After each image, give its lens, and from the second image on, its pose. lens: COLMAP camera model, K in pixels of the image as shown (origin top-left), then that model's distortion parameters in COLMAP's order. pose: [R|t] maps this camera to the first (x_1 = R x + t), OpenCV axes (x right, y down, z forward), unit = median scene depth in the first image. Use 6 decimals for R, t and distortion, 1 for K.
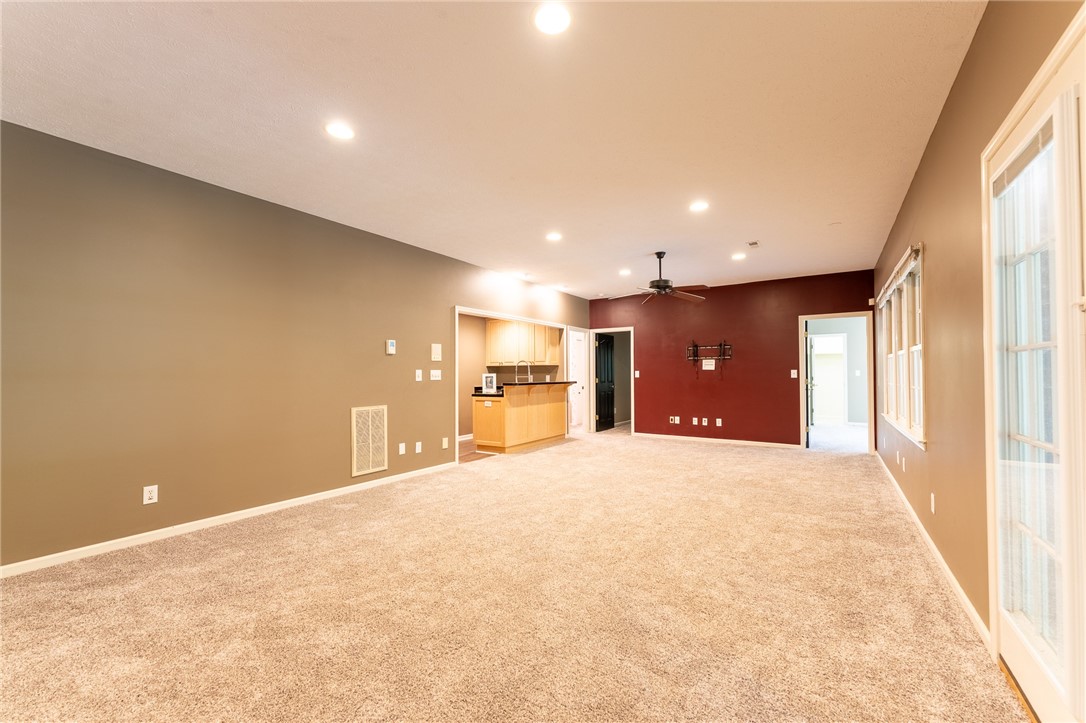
lens RADIAL K [[433.7, 0, 548.3], [0, 433.7, 367.7], [0, 0, 1]] dist [-0.008883, 0.000926]
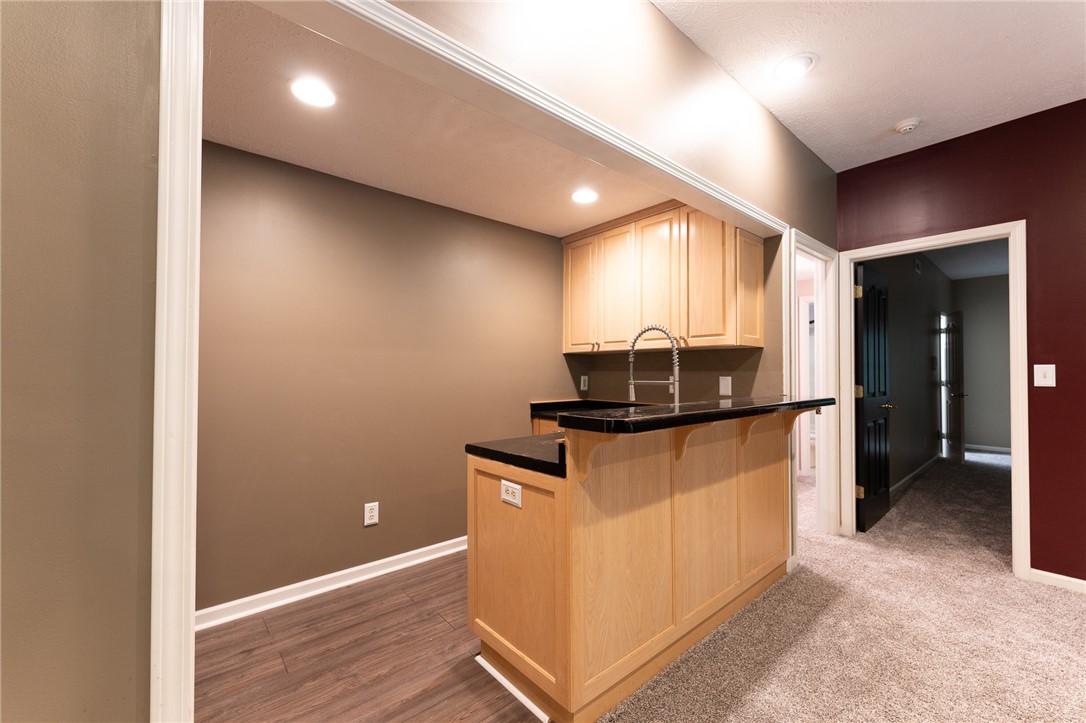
lens RADIAL K [[433.7, 0, 540.4], [0, 433.7, 367.8], [0, 0, 1]] dist [-0.008883, 0.000926]
pose [[0.953152, 0.002161, -0.302484, -0.040994], [-0.000333, 0.999981, 0.006095, 0.008623], [0.302491, -0.005709, 0.953135, 0.666543]]
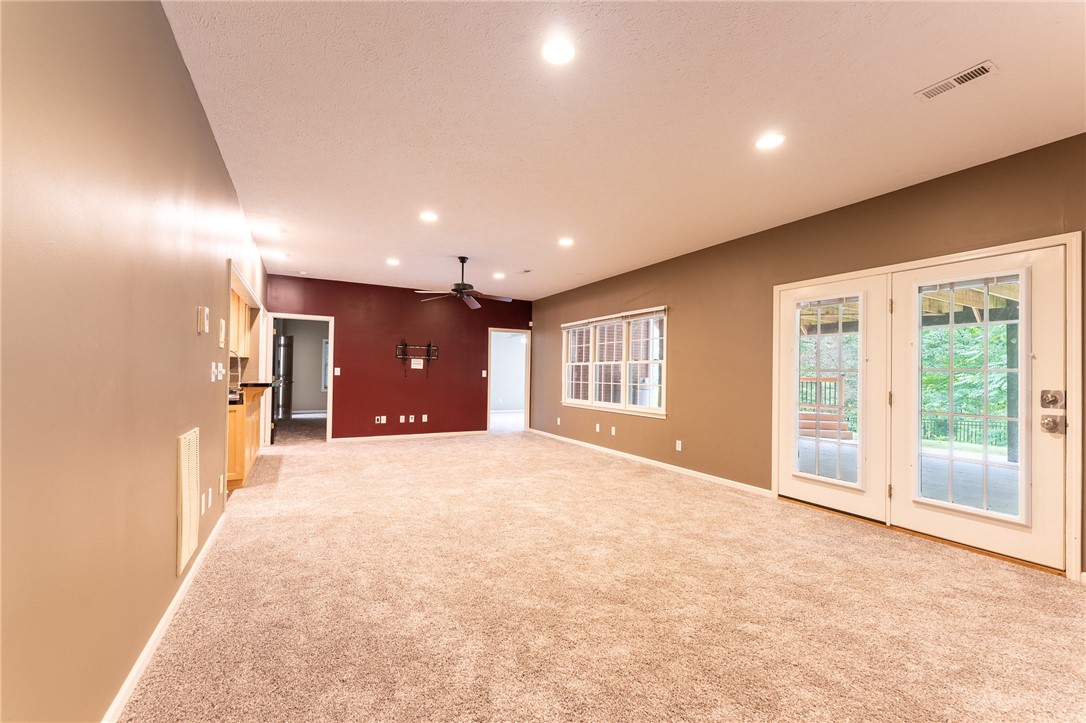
lens RADIAL K [[433.7, 0, 546.1], [0, 433.7, 366.5], [0, 0, 1]] dist [-0.008883, 0.000926]
pose [[0.478463, 0.024878, 0.877755, -0.397005], [-0.030355, 0.999470, -0.011782, 0.002371], [-0.877583, -0.021007, 0.478964, 0.225441]]
